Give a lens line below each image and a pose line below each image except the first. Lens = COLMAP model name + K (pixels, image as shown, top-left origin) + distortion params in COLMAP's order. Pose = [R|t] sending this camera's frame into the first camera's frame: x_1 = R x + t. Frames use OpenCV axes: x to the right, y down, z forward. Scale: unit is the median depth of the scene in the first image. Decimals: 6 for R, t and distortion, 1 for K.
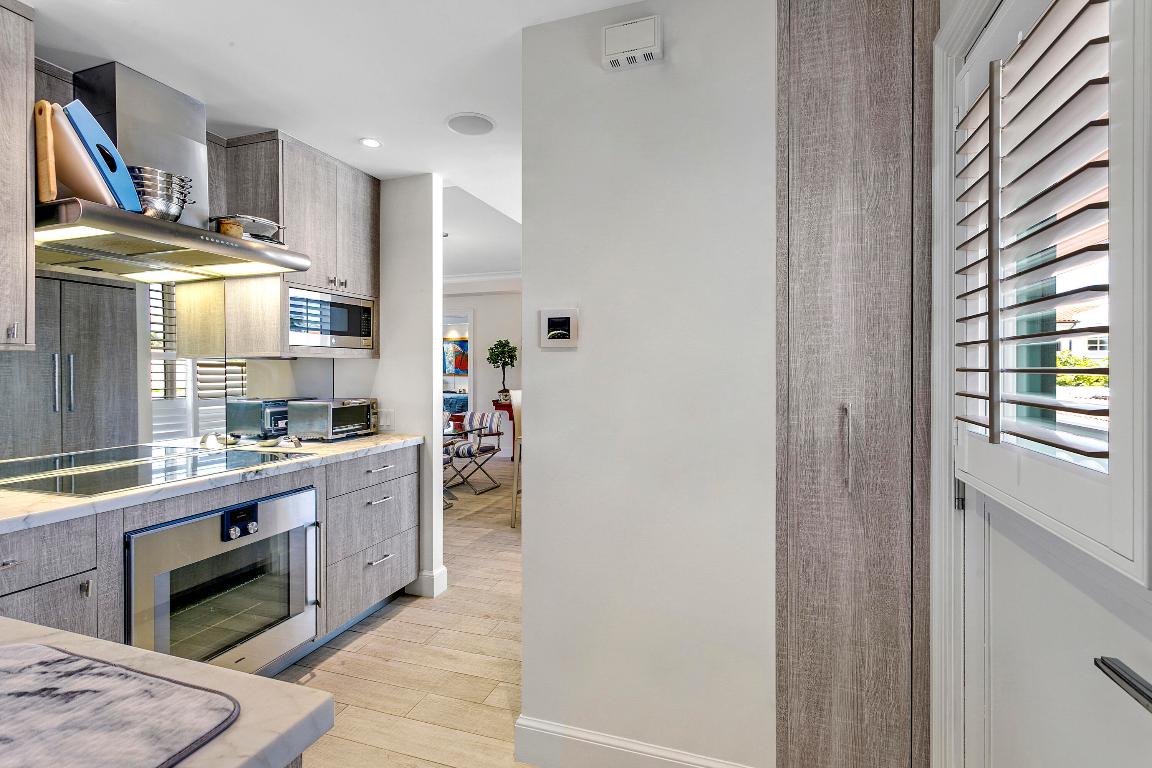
lens RADIAL K [[561.4, 0, 572.3], [0, 561.4, 373.4], [0, 0, 1]] dist [-0.011960, -0.000163]
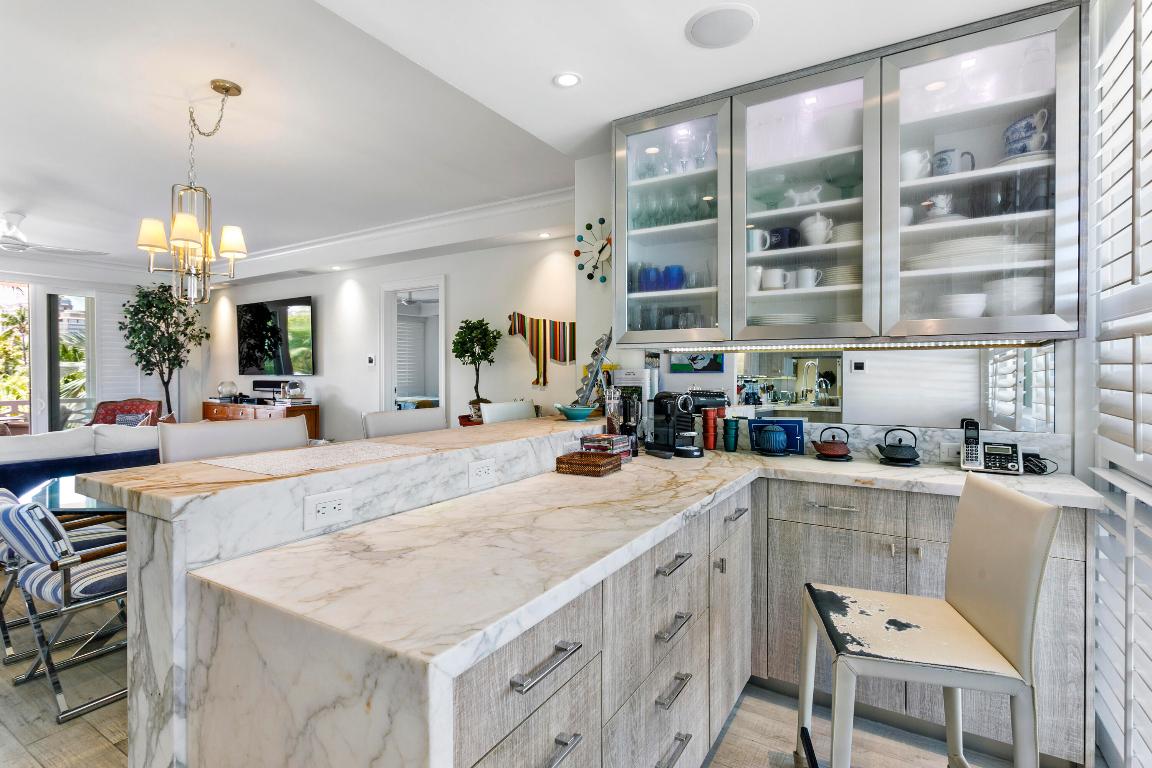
lens RADIAL K [[552.3, 0, 575.5], [0, 552.3, 370.9], [0, 0, 1]] dist [-0.001465, -0.000626]
pose [[0.977268, -0.000452, -0.212006, 0.270844], [-0.000279, 0.999994, -0.003414, -0.001181], [0.212006, 0.003396, 0.977262, 0.987204]]
